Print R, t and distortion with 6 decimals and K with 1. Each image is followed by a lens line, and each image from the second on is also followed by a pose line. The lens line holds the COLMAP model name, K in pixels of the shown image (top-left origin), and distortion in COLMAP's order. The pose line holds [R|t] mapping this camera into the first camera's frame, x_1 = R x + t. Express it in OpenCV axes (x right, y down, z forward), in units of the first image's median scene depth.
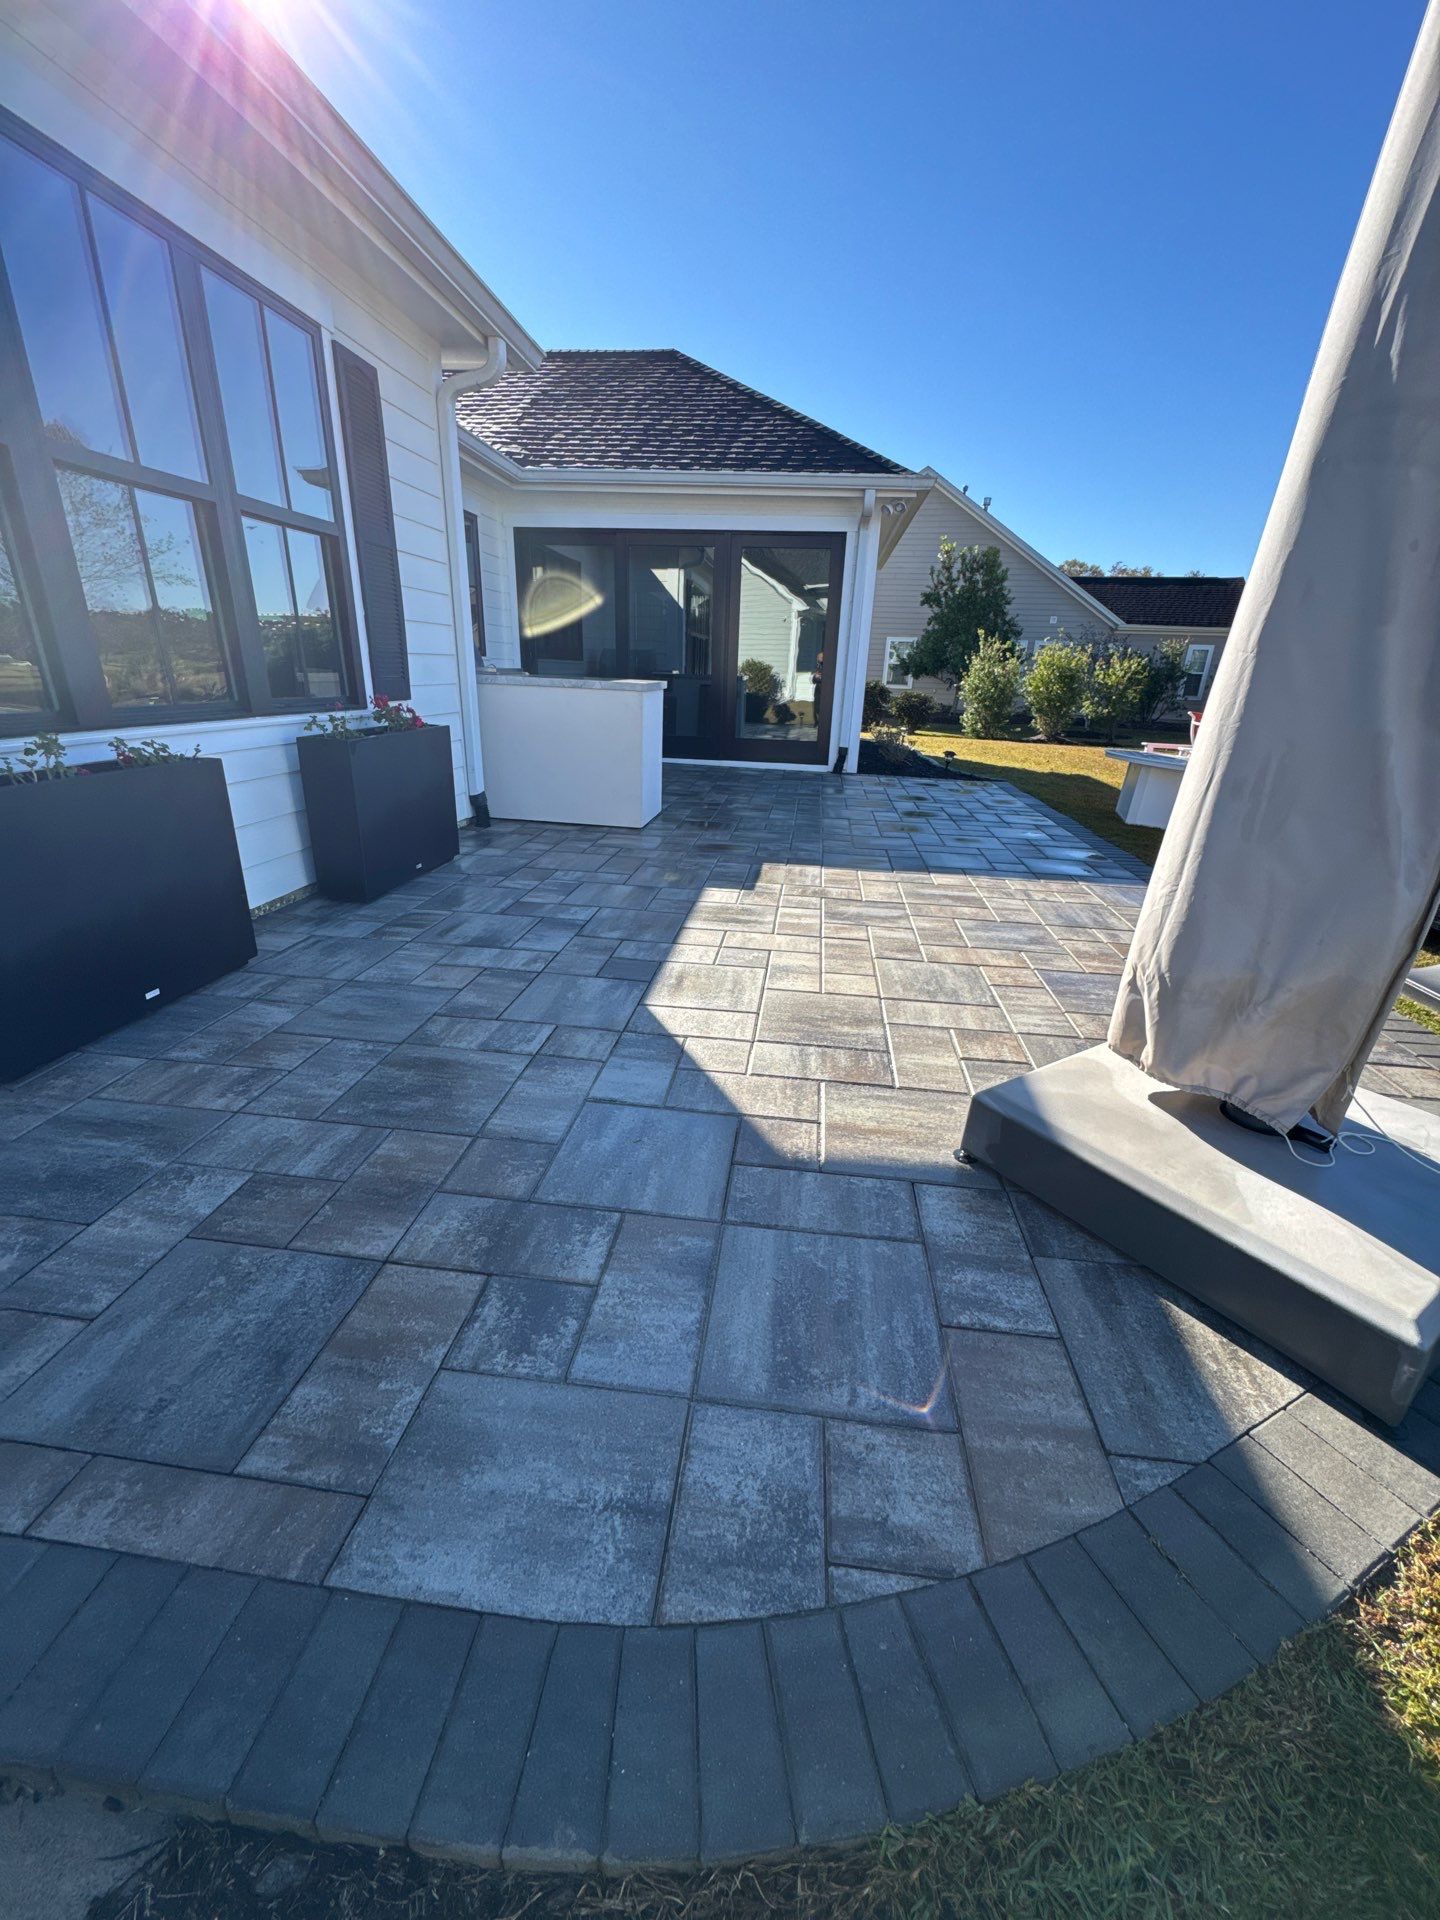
lens RADIAL K [[734.8, 0, 725.5], [0, 734.8, 965.6], [0, 0, 1]] dist [-0.000929, -0.000090]
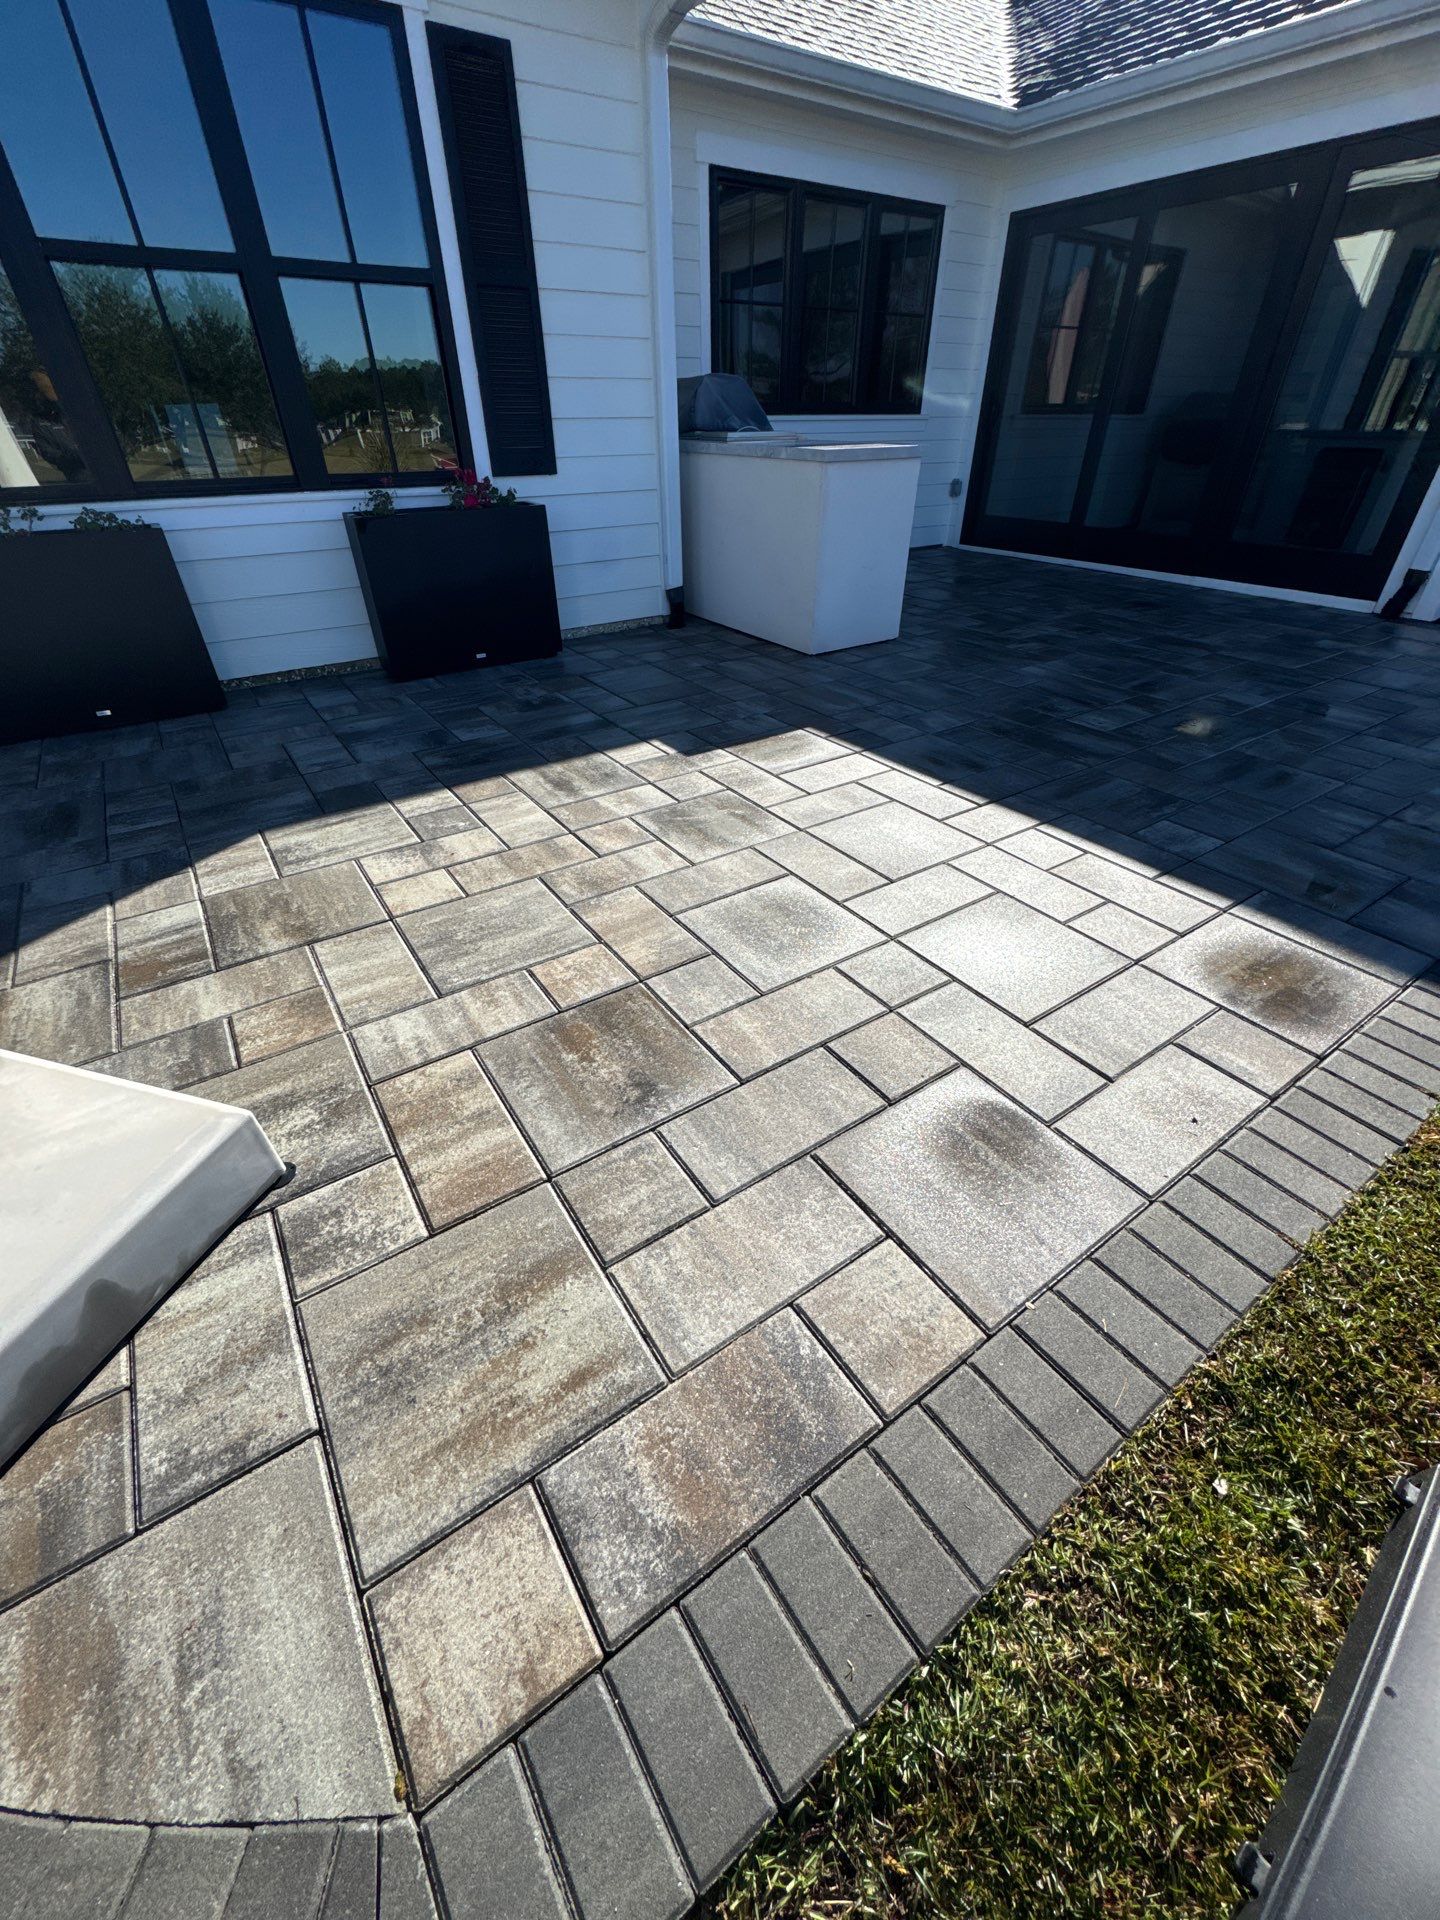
lens RADIAL K [[734.8, 0, 725.5], [0, 734.8, 965.6], [0, 0, 1]] dist [-0.000929, -0.000090]
pose [[0.669858, 0.413956, -0.616385, 0.797484], [-0.252926, 0.907728, 0.334750, -0.217668], [0.698082, -0.068335, 0.712749, 0.594494]]
